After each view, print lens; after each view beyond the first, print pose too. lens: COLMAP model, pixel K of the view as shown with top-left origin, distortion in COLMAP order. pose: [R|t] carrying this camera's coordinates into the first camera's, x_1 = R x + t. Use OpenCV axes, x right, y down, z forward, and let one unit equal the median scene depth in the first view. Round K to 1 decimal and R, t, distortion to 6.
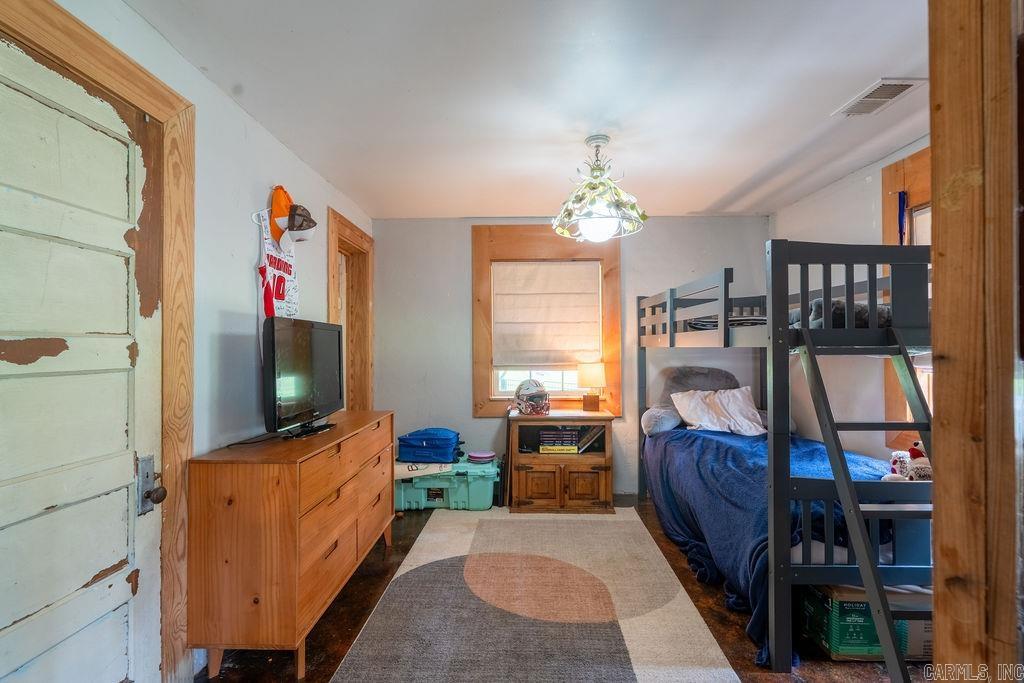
lens RADIAL K [[458.2, 0, 512.0], [0, 458.2, 341.5], [0, 0, 1]] dist [-0.006156, -0.000491]
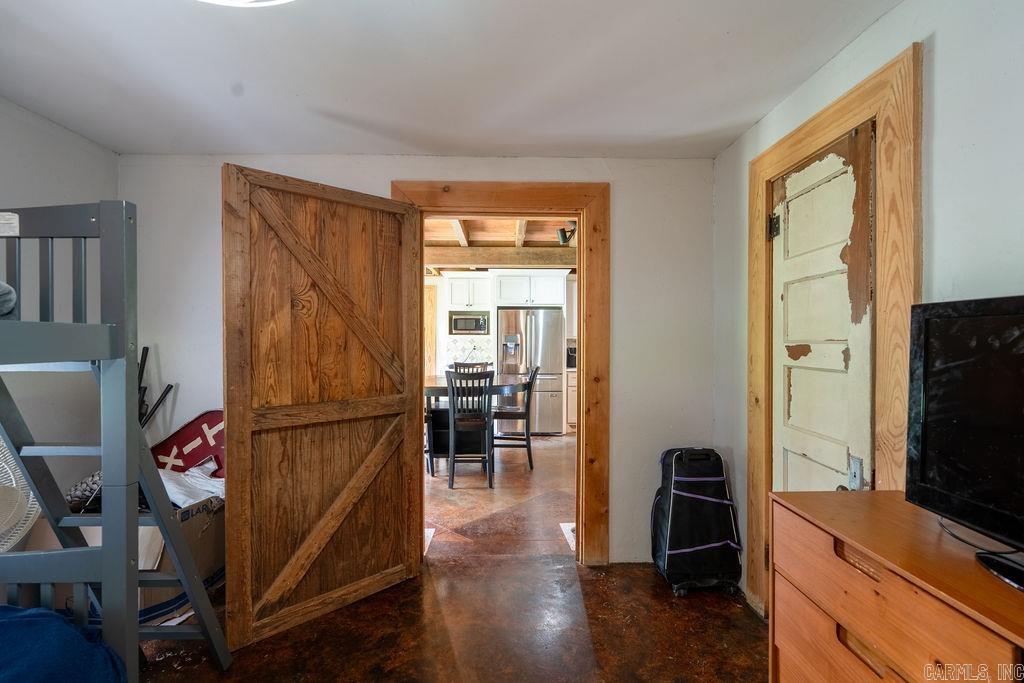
lens RADIAL K [[458.2, 0, 512.0], [0, 458.2, 341.5], [0, 0, 1]] dist [-0.006156, -0.000491]
pose [[-0.999041, 0.004310, -0.043561, 0.031533], [0.004642, 0.999961, -0.007513, -0.008227], [0.043526, -0.007708, -0.999023, 2.050724]]
